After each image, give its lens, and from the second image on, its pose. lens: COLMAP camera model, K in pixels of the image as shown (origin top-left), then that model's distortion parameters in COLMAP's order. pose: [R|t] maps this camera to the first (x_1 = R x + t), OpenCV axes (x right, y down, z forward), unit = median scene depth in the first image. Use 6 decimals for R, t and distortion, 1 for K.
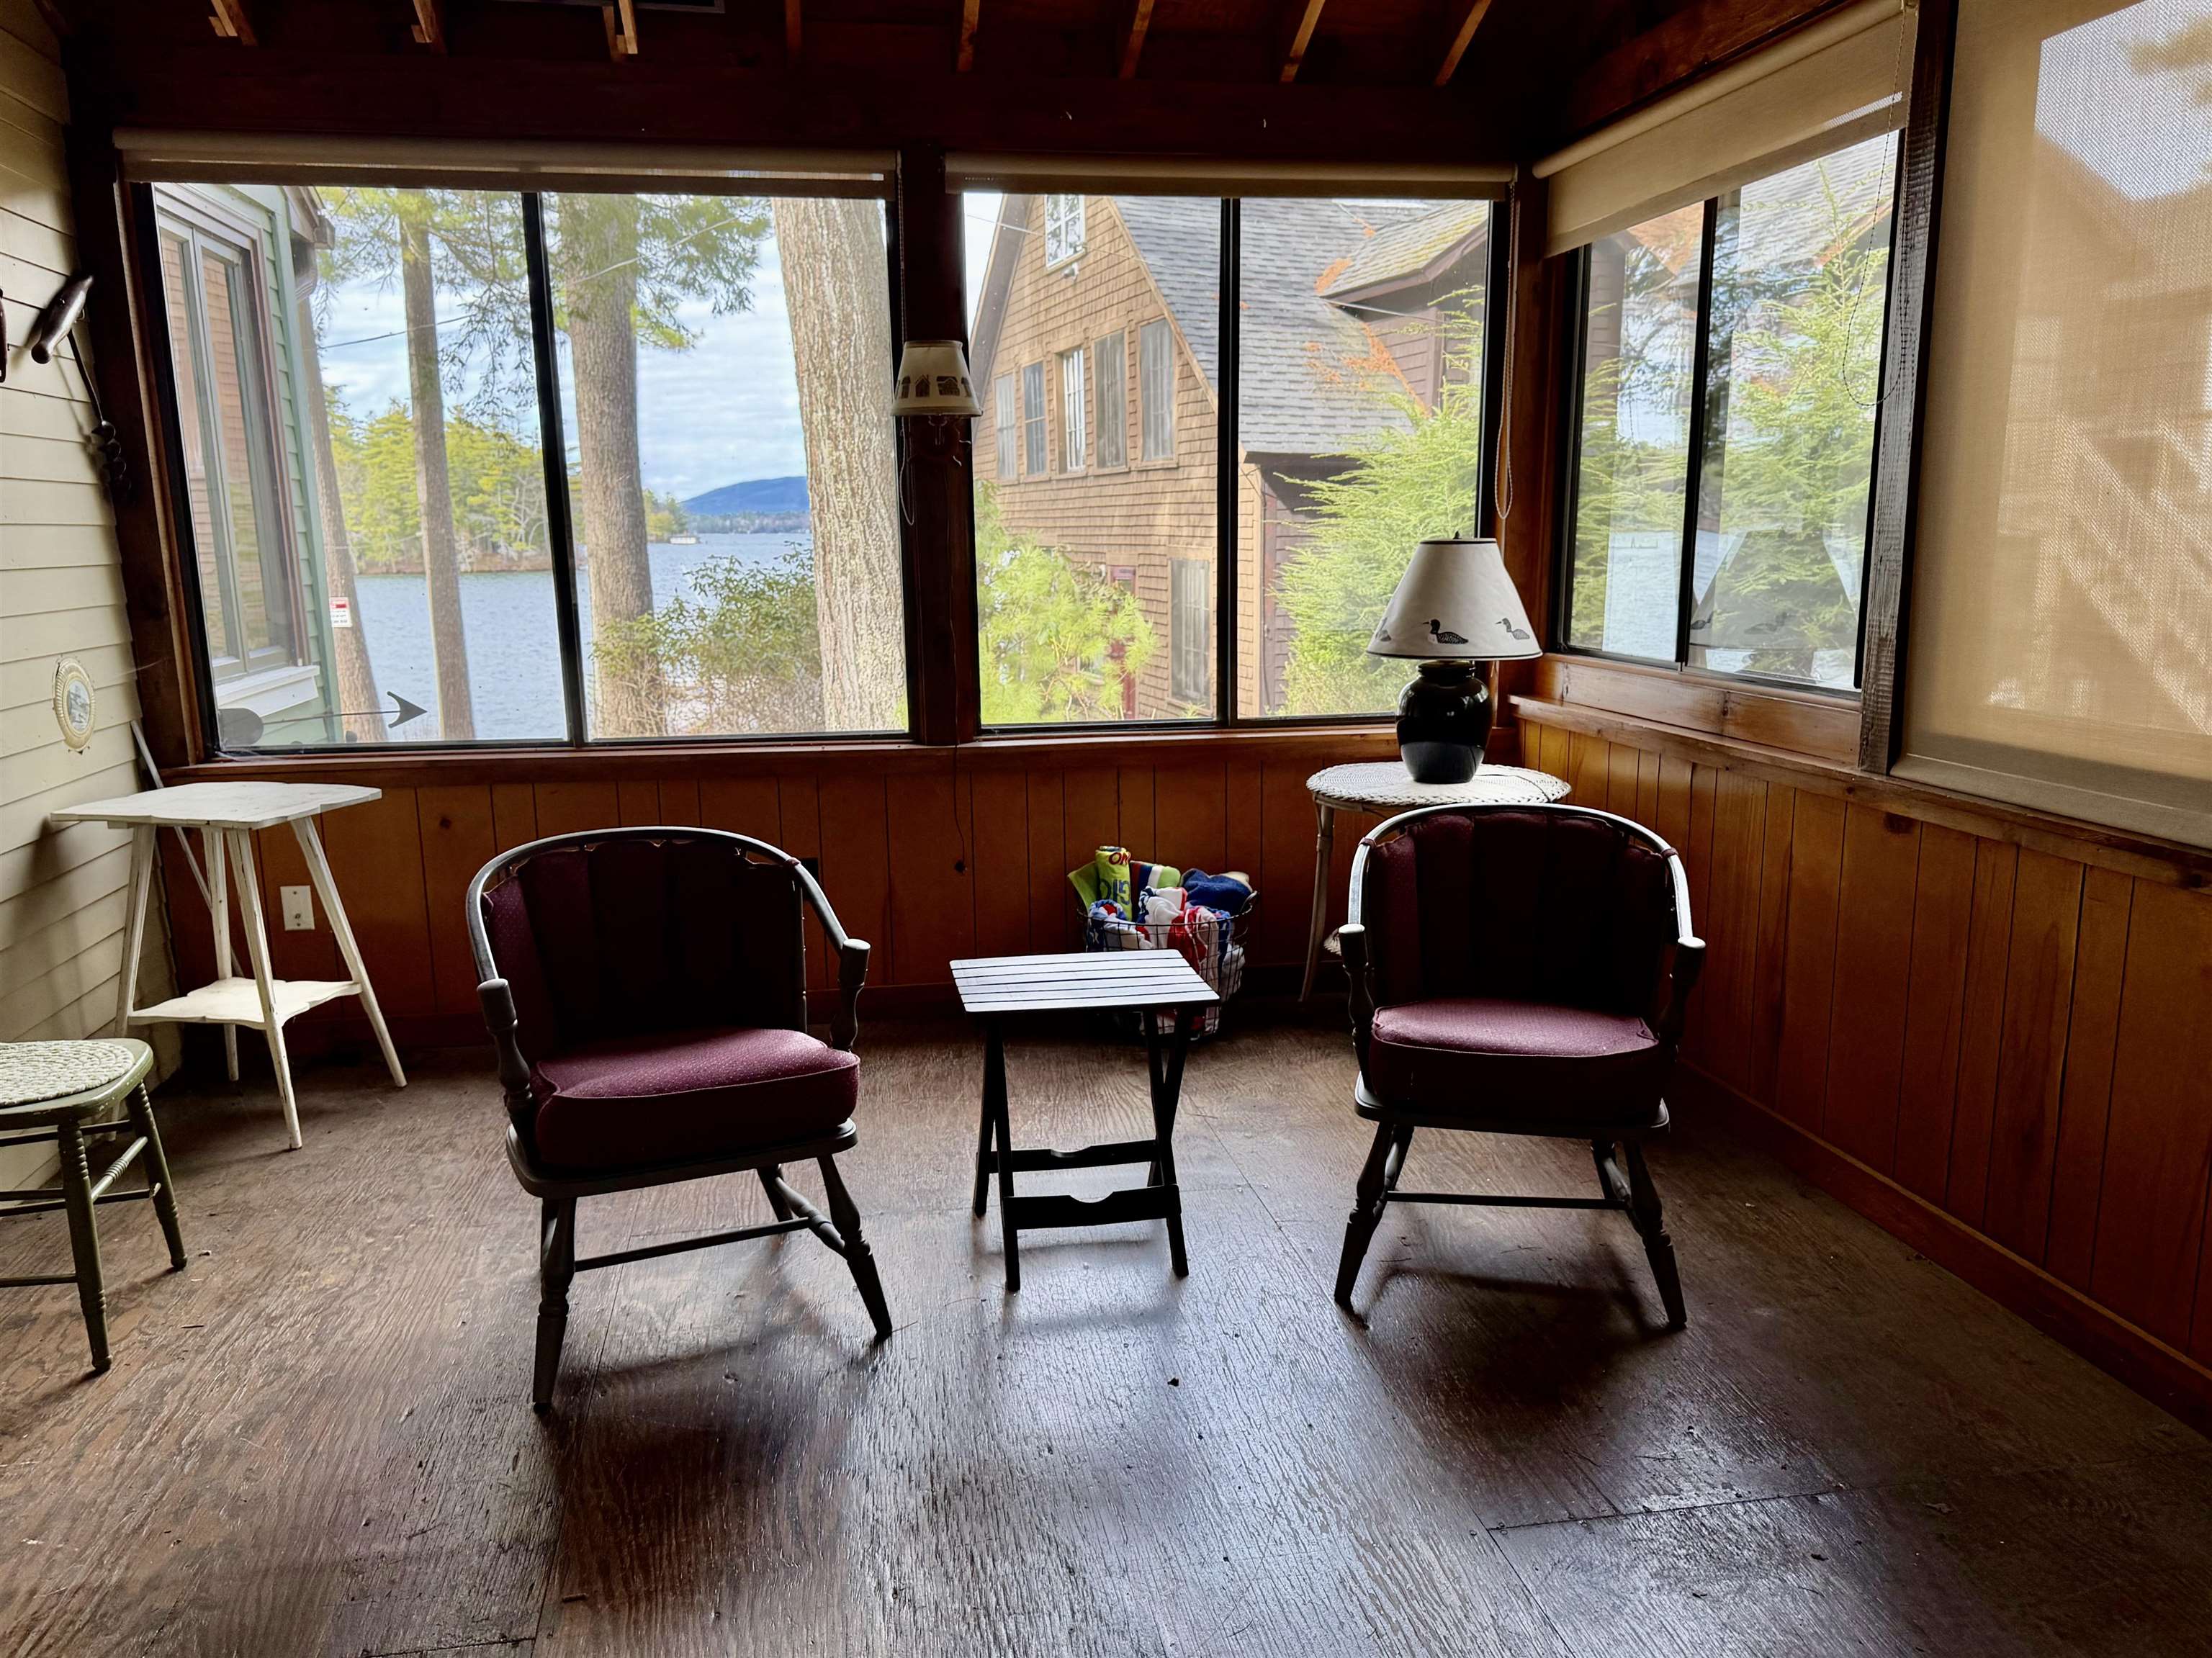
lens RADIAL K [[1553.1, 0, 1106.0], [0, 1553.1, 829.0], [0, 0, 1]] dist [0.102053, -0.154824]
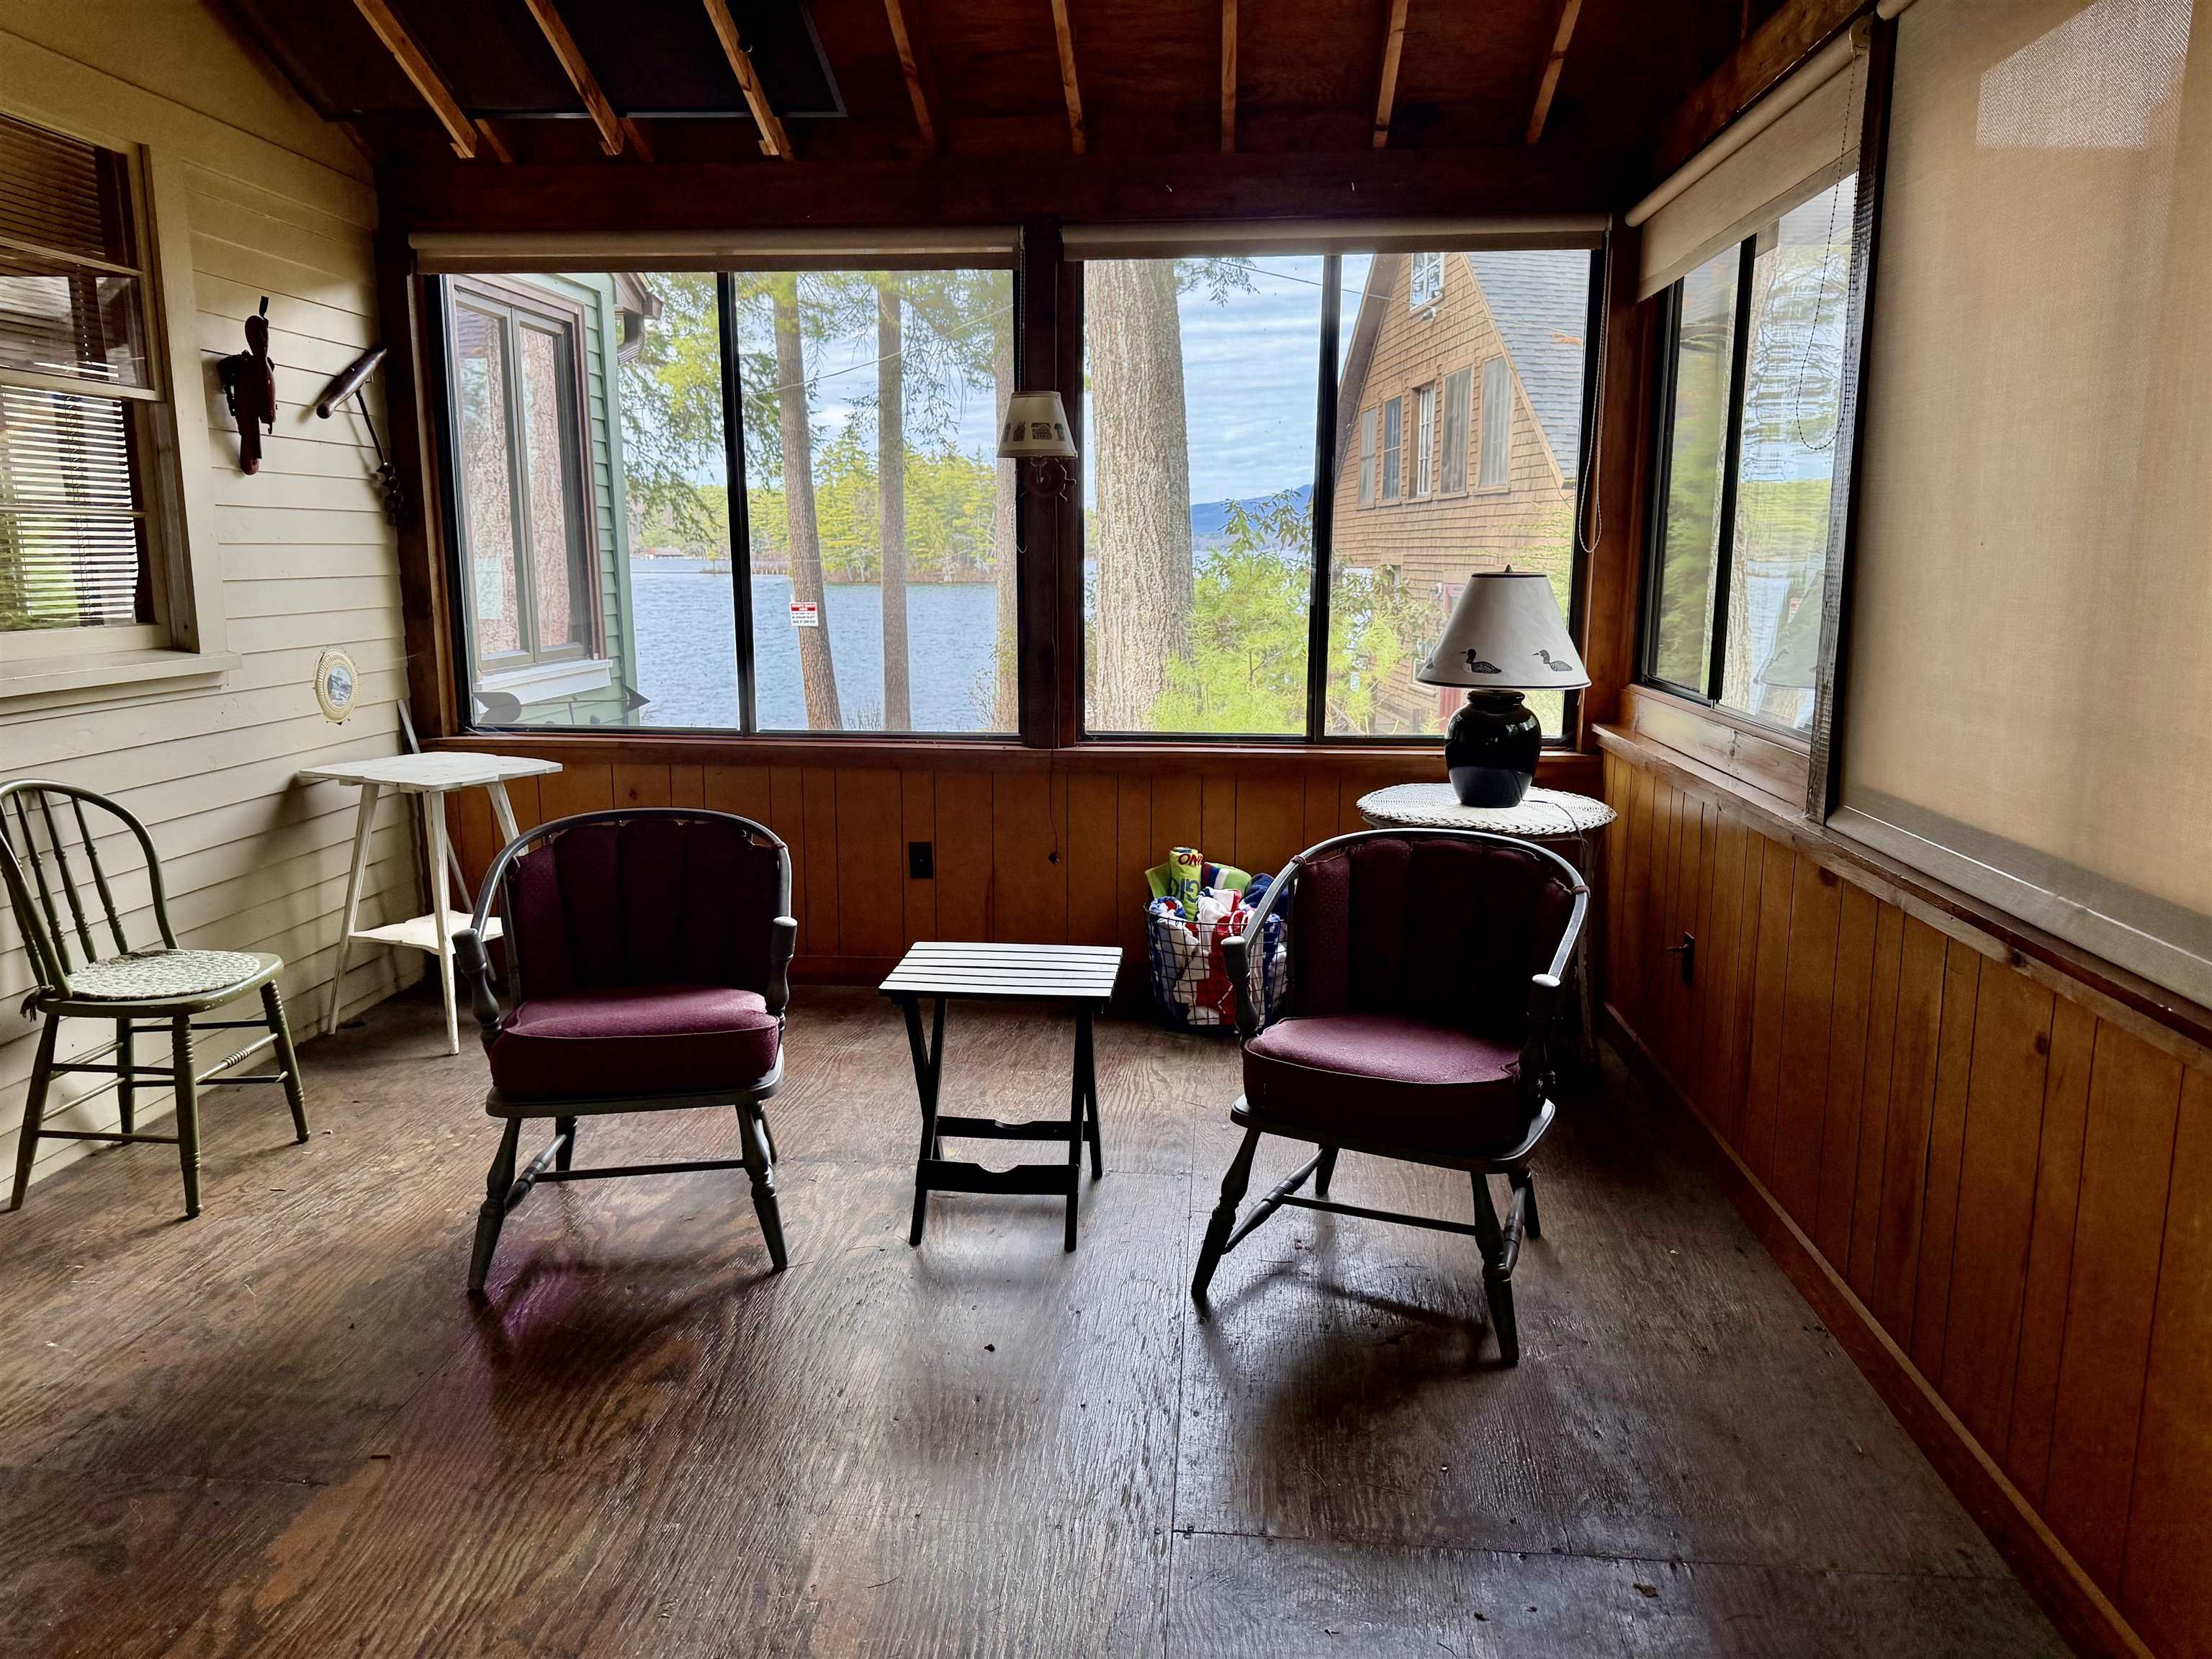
lens RADIAL K [[1408.2, 0, 1103.4], [0, 1408.2, 777.5], [0, 0, 1]] dist [0.082325, -0.106731]
pose [[0.971075, 0.050284, -0.233419, 0.200743], [-0.056985, 0.998132, -0.022048, -0.014369], [0.231874, 0.034711, 0.972126, 0.028413]]
